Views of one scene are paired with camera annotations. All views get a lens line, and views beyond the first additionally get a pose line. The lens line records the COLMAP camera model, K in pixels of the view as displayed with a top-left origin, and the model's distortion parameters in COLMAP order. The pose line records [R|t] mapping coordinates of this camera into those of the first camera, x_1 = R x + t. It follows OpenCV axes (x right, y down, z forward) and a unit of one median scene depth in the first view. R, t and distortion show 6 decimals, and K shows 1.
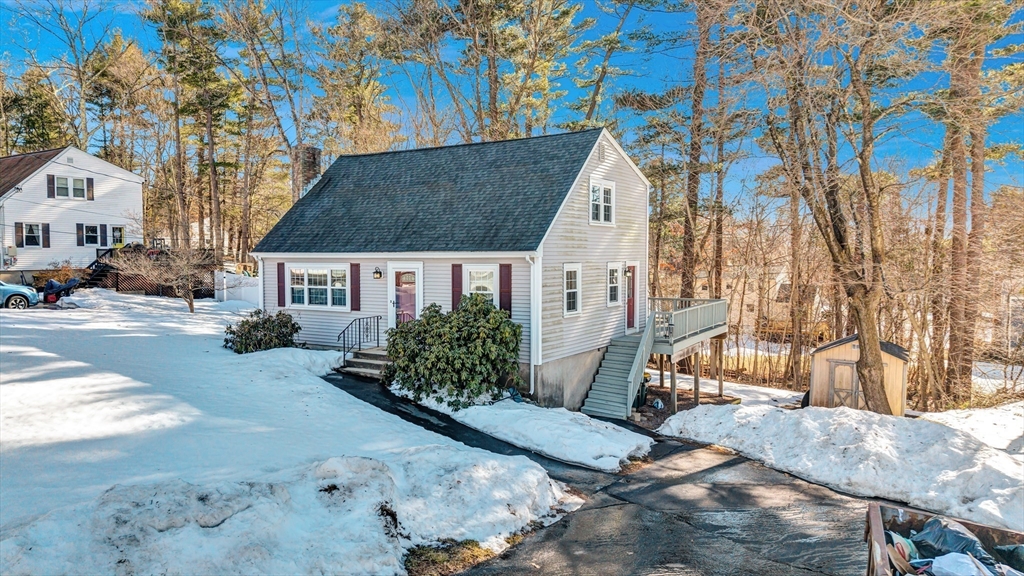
lens RADIAL K [[687.9, 0, 512.0], [0, 687.9, 288.0], [0, 0, 1]] dist [0.003214, -0.000408]
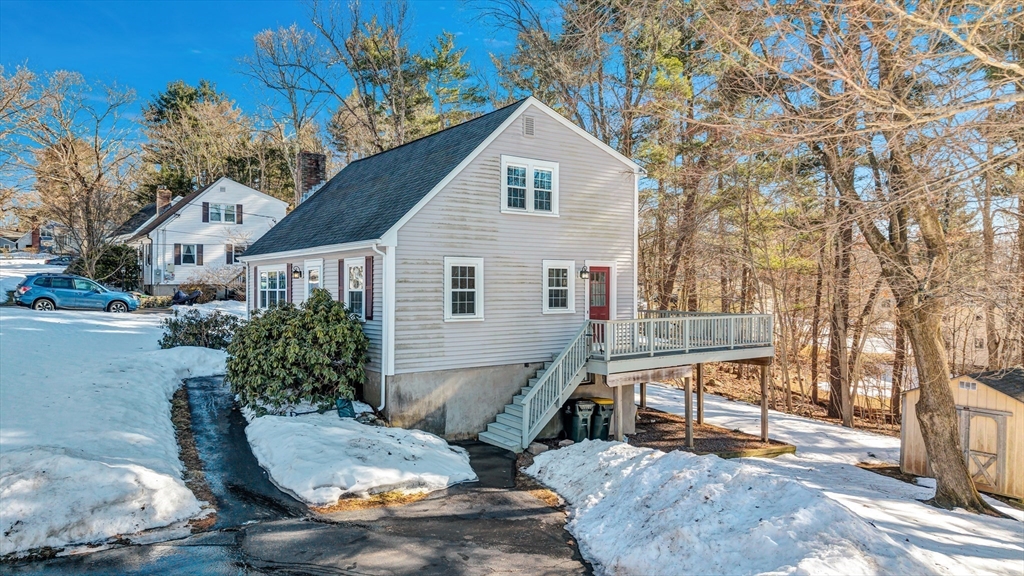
lens RADIAL K [[687.9, 0, 512.0], [0, 687.9, 288.0], [0, 0, 1]] dist [0.003214, -0.000408]
pose [[0.928666, 0.002302, -0.370909, 0.418945], [-0.019705, 0.998875, -0.043138, 0.033421], [0.370392, 0.047370, 0.927667, 0.229893]]
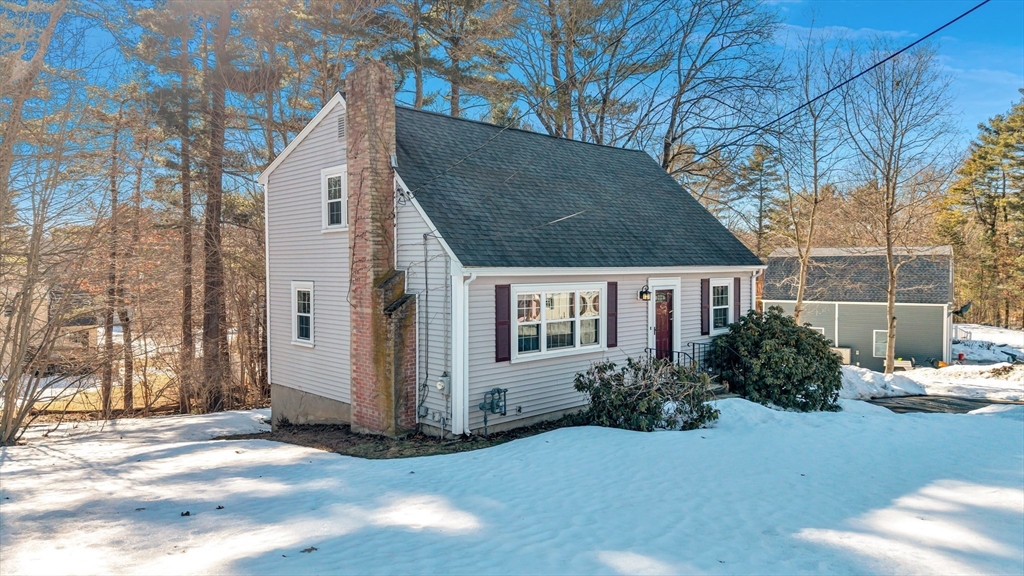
lens RADIAL K [[687.9, 0, 512.0], [0, 687.9, 288.0], [0, 0, 1]] dist [0.003214, -0.000408]
pose [[0.265279, -0.019321, 0.963978, -0.960320], [0.063808, 0.997959, 0.002442, -0.038034], [-0.962058, 0.060861, 0.265971, 0.919611]]
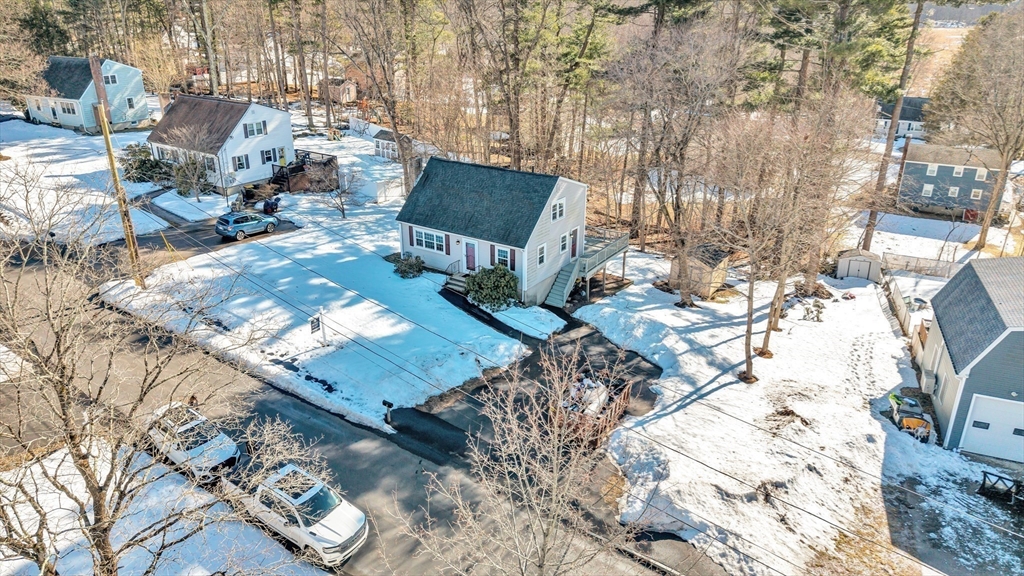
lens RADIAL K [[687.9, 0, 512.0], [0, 687.9, 288.0], [0, 0, 1]] dist [0.003214, -0.000408]
pose [[0.998968, 0.019267, -0.041139, 0.079093], [-0.004163, 0.940617, 0.339445, -0.641059], [0.045237, -0.338924, 0.939726, -1.168847]]
